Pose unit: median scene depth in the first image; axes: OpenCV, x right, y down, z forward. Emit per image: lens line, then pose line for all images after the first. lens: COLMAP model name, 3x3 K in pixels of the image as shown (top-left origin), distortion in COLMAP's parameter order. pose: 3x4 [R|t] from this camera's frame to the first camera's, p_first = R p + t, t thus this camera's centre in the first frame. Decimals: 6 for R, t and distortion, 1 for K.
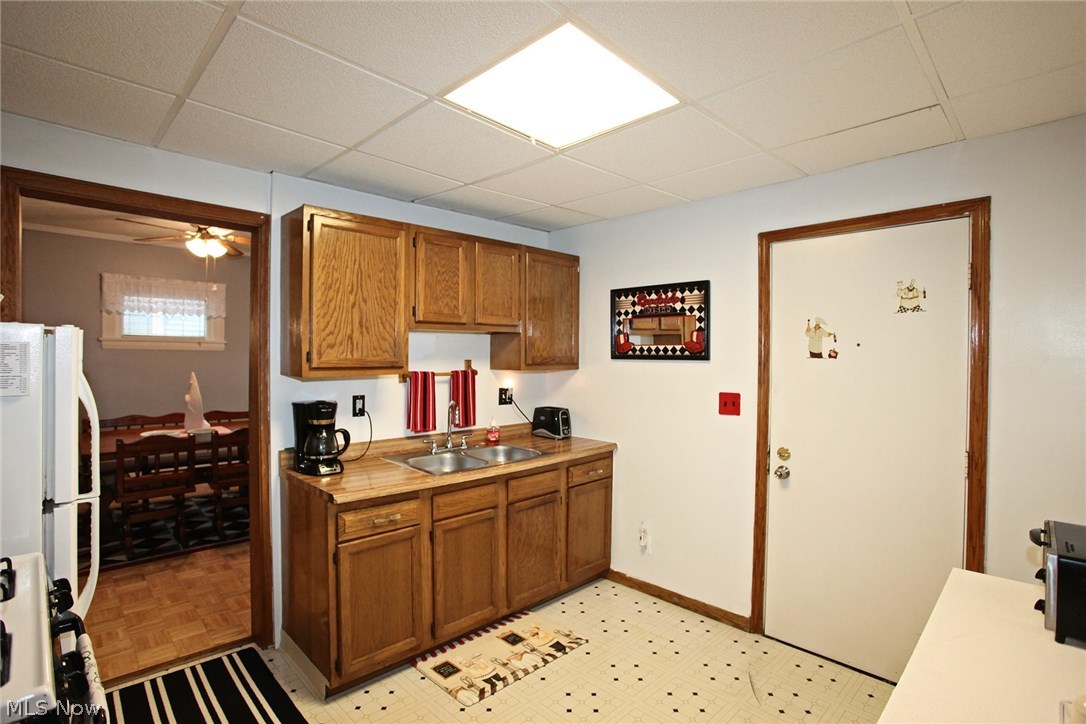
lens RADIAL K [[514.2, 0, 543.1], [0, 514.2, 360.8], [0, 0, 1]] dist [0.000909, 0.000016]
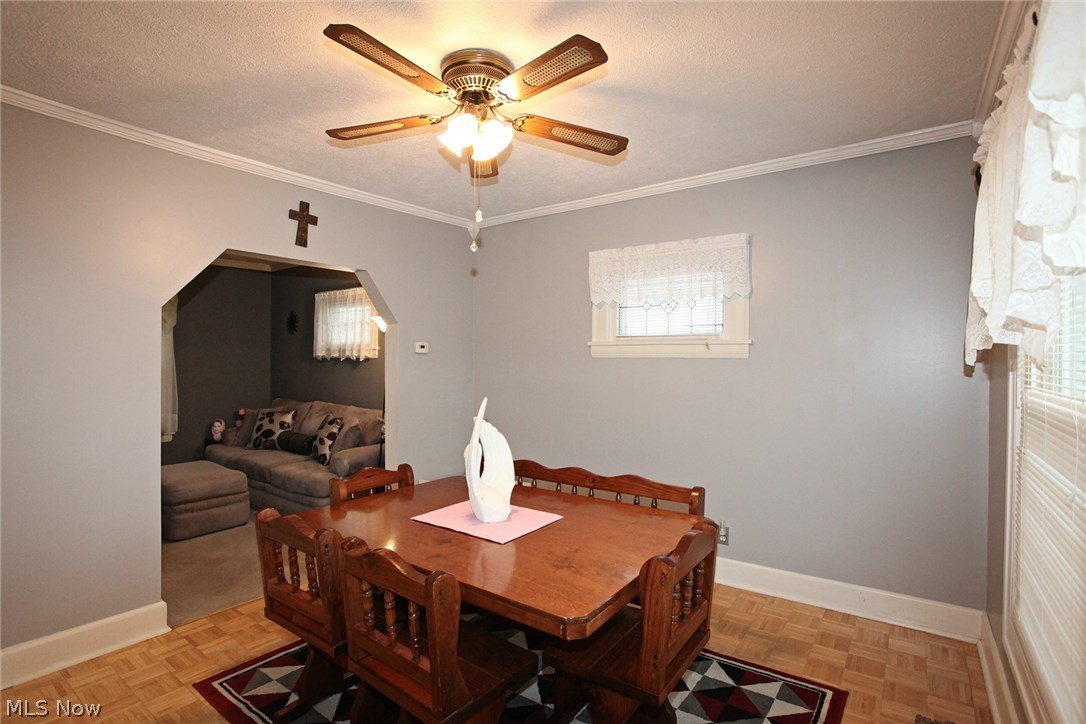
lens RADIAL K [[514.2, 0, 542.4], [0, 514.2, 360.9], [0, 0, 1]] dist [0.000909, 0.000016]
pose [[0.171914, -0.003632, -0.985105, -0.130889], [-0.011178, 0.999922, -0.005637, -0.011044], [0.985049, 0.011981, 0.171860, 0.716607]]
